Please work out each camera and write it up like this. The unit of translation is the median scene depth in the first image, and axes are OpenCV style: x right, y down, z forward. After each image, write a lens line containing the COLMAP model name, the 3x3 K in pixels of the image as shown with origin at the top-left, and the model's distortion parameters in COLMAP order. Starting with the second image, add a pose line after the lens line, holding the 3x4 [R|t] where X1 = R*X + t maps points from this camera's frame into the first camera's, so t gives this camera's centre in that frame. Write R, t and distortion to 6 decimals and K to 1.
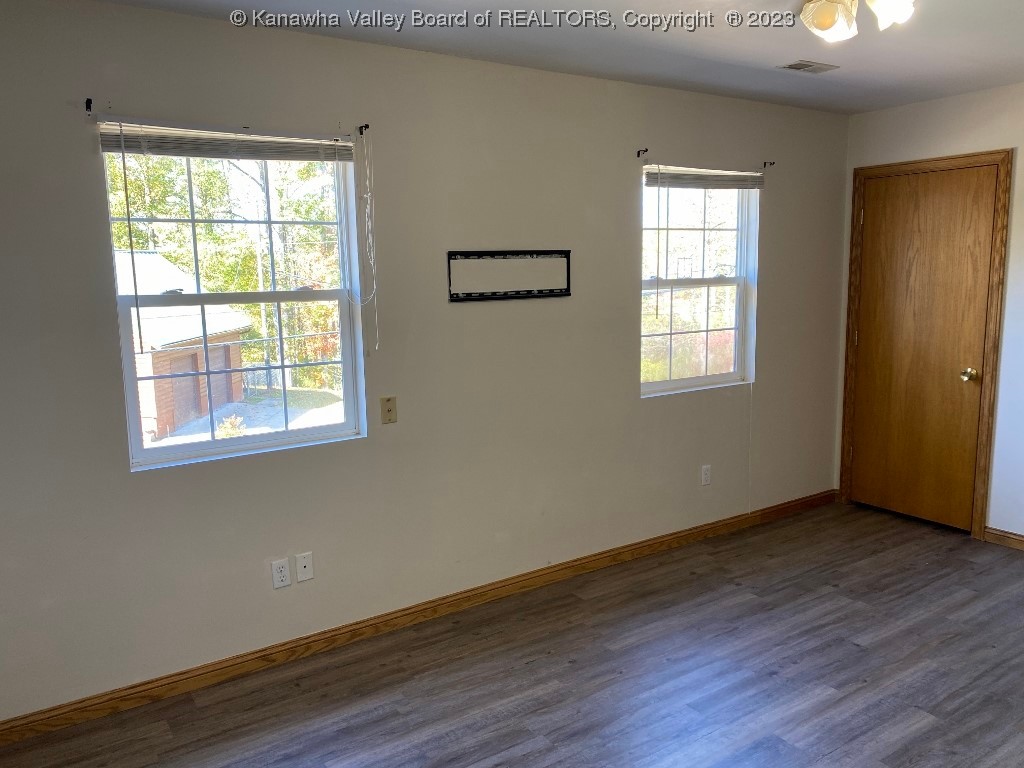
lens RADIAL K [[787.7, 0, 512.0], [0, 787.7, 384.0], [0, 0, 1]] dist [0.007875, -0.003847]
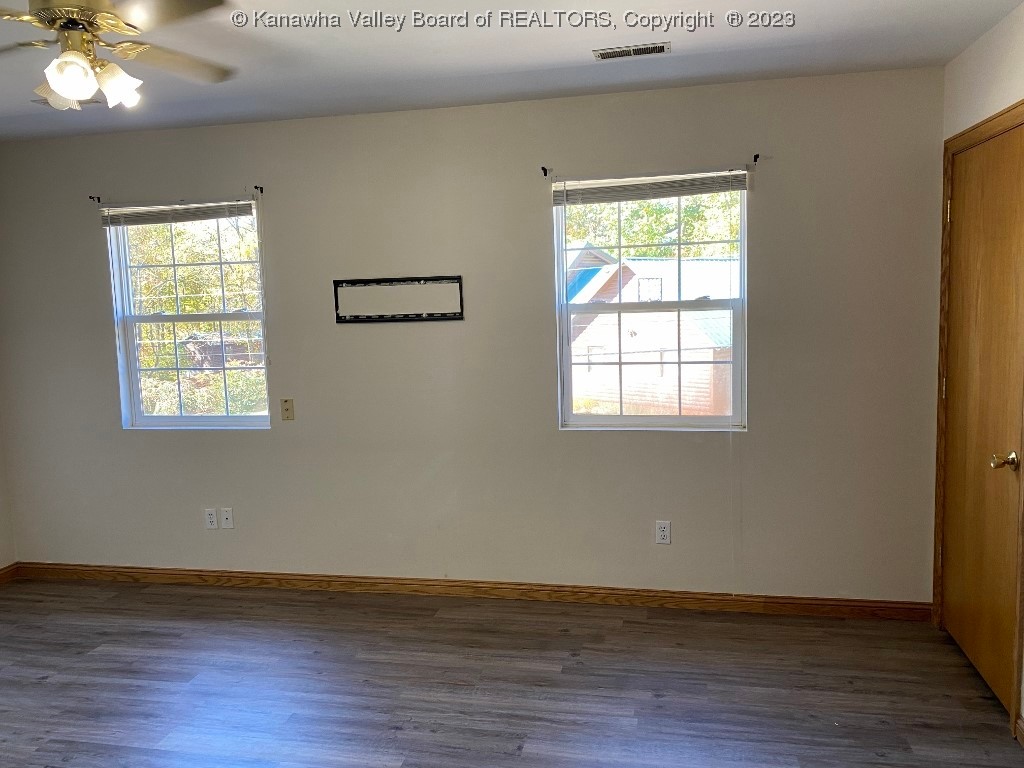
lens RADIAL K [[784.5, 0, 510.8], [0, 784.5, 363.8], [0, 0, 1]] dist [0.000660, 0.002707]
pose [[0.700547, 0.065238, -0.710618, 0.860603], [-0.084990, 0.996352, 0.007684, -0.068957], [0.708528, 0.055012, 0.703536, 0.334918]]
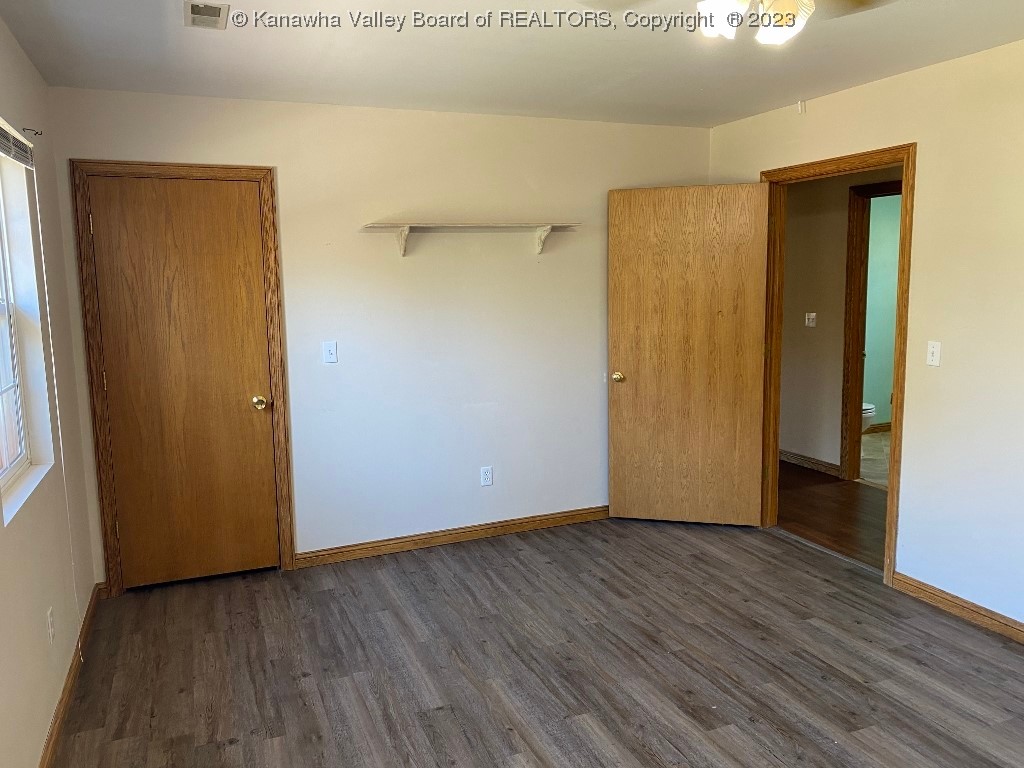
lens RADIAL K [[785.7, 0, 528.9], [0, 785.7, 384.2], [0, 0, 1]] dist [0.008517, 0.001623]
pose [[0.178090, -0.116385, 0.977107, -0.317372], [0.154974, 0.983906, 0.088948, -0.078663], [-0.971734, 0.135585, 0.193260, 0.590431]]
